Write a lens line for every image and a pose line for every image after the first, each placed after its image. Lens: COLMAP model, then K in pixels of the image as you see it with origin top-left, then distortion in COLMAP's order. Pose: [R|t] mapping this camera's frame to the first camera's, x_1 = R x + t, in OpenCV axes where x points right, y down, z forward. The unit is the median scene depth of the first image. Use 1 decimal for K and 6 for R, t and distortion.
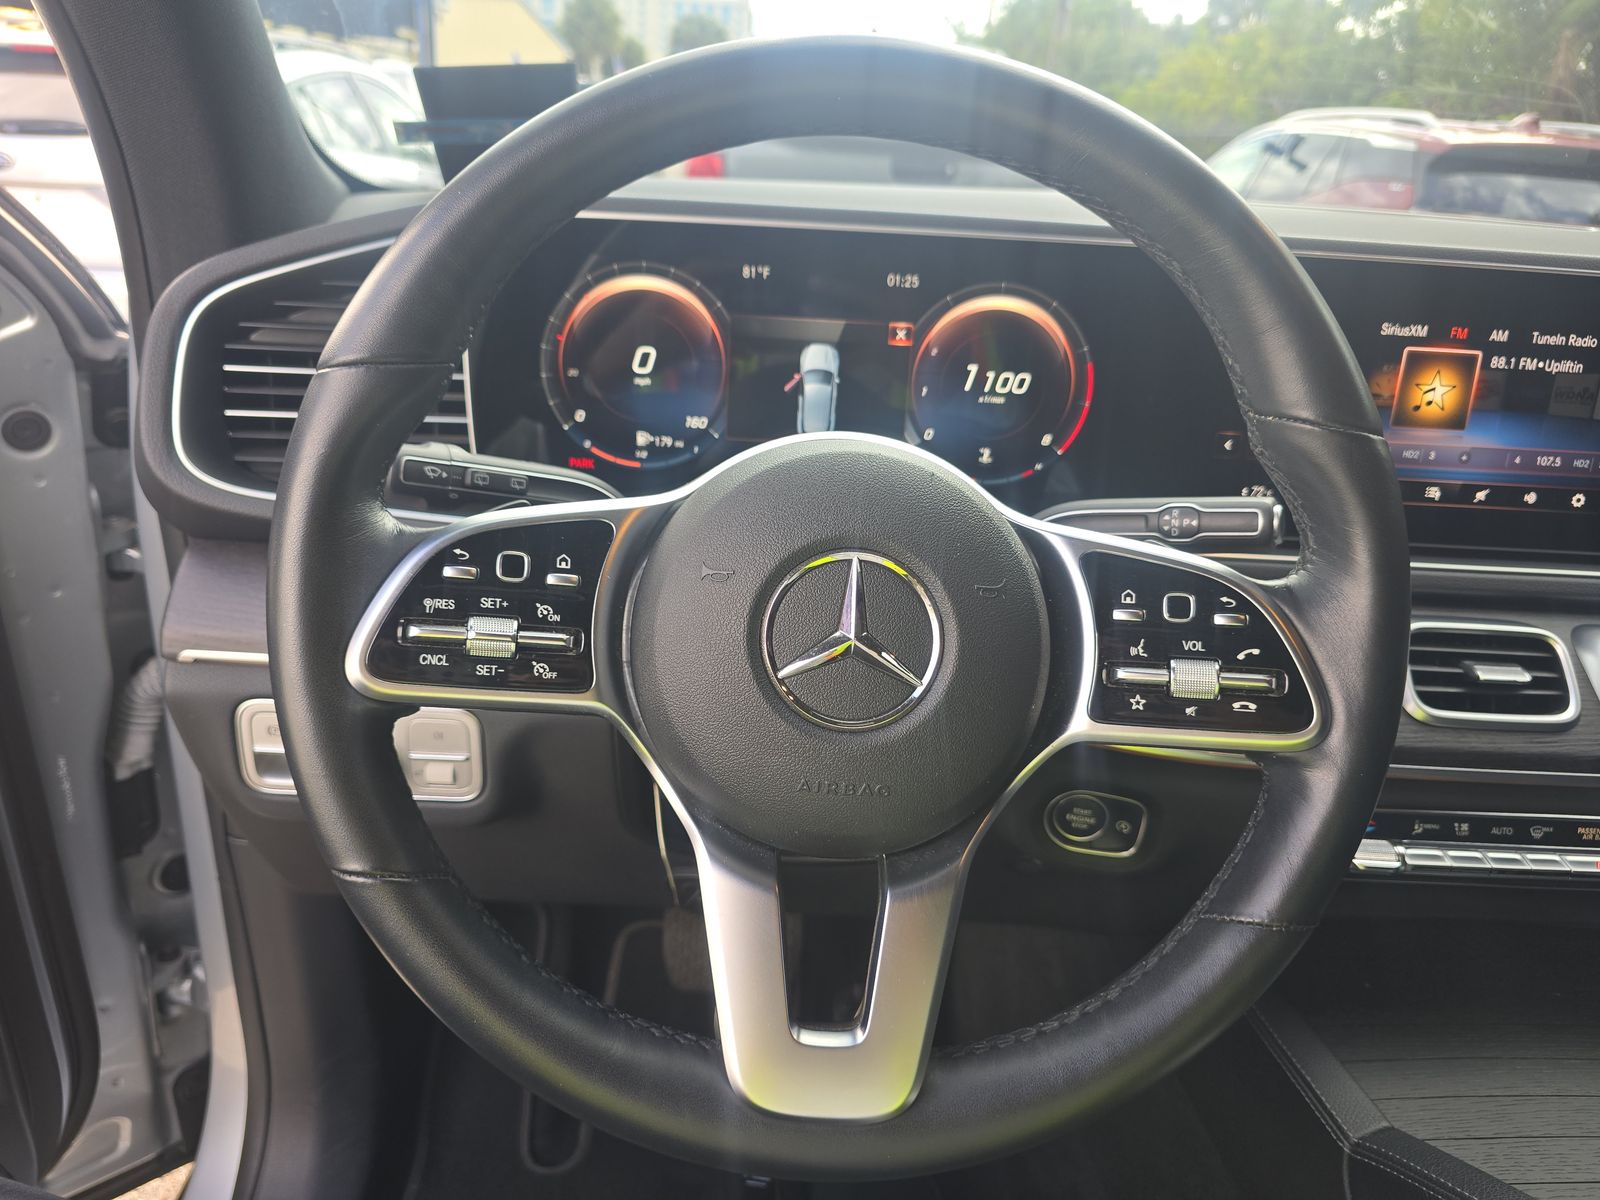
lens RADIAL K [[1094.5, 0, 806.9], [0, 1094.5, 604.0], [0, 0, 1]] dist [0.037212, -0.033852]
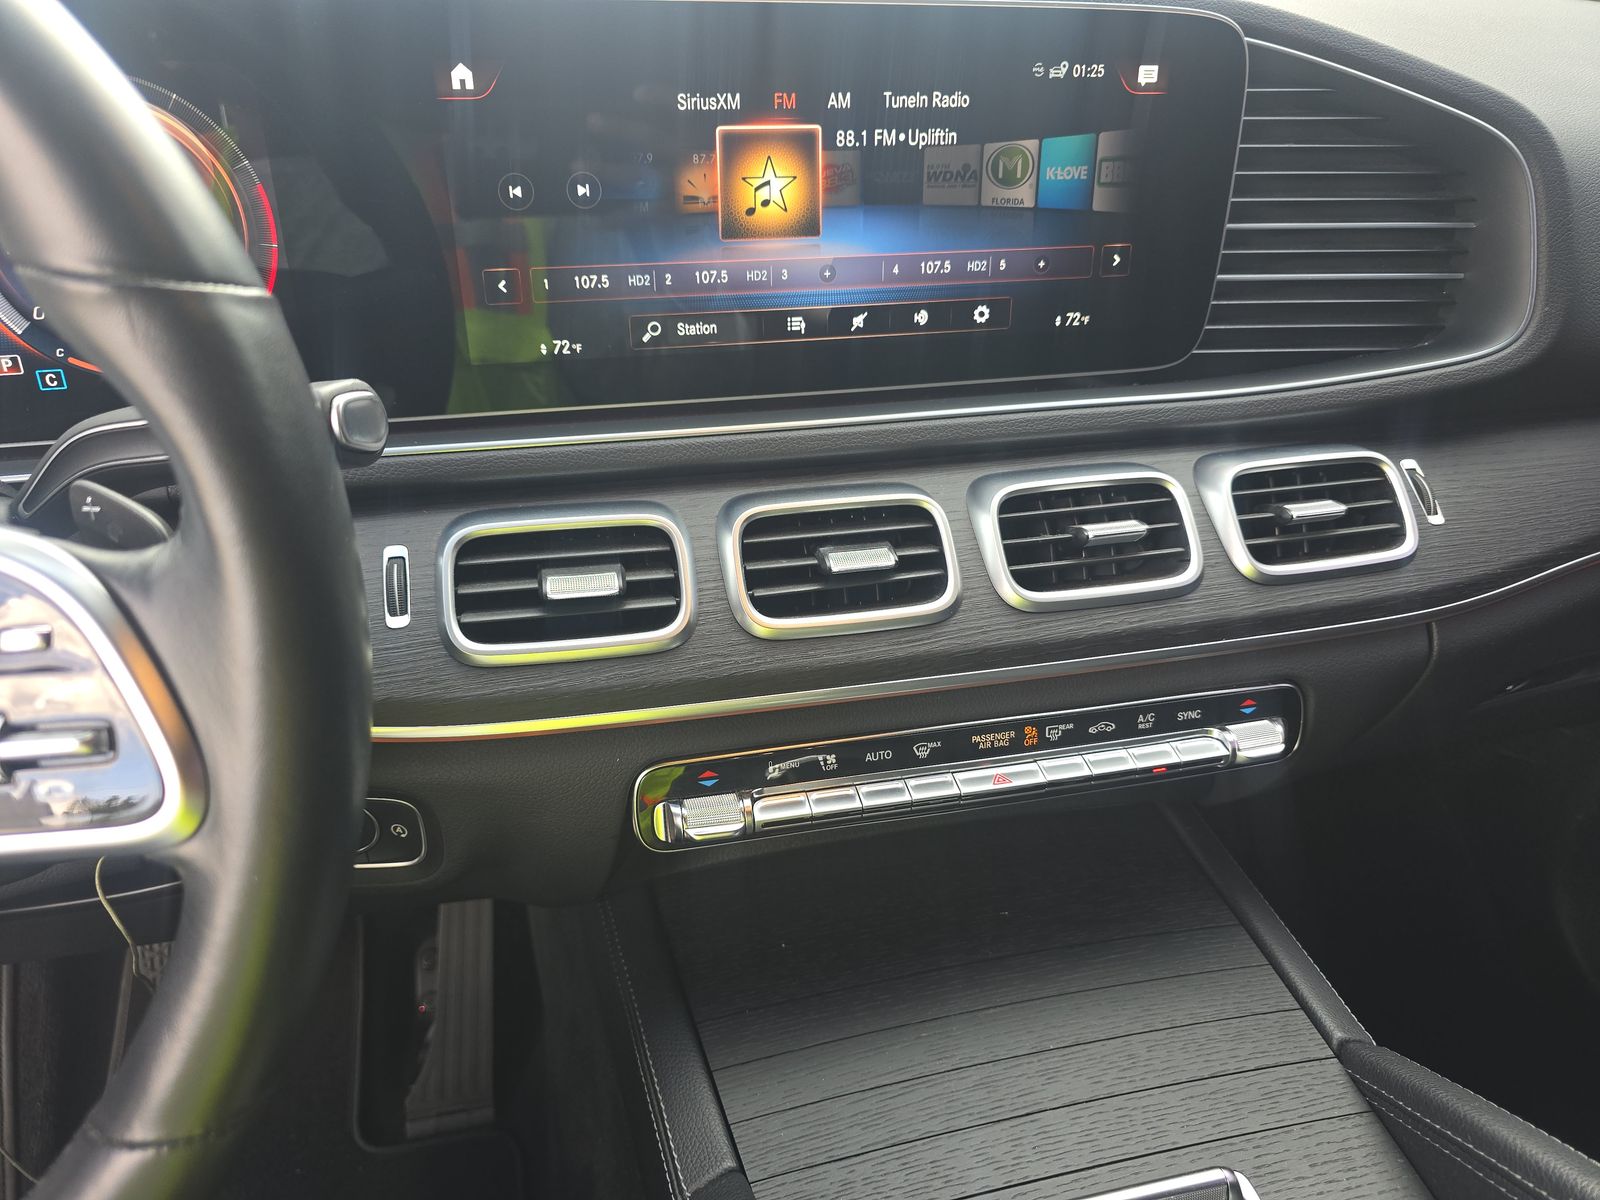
lens RADIAL K [[1094.5, 0, 783.6], [0, 1094.5, 604.1], [0, 0, 1]] dist [0.037212, -0.033852]
pose [[0.978921, -0.142665, 0.146150, 0.431087], [0.122156, 0.982469, 0.140831, -0.018813], [-0.163680, -0.120009, 0.979187, 0.239157]]
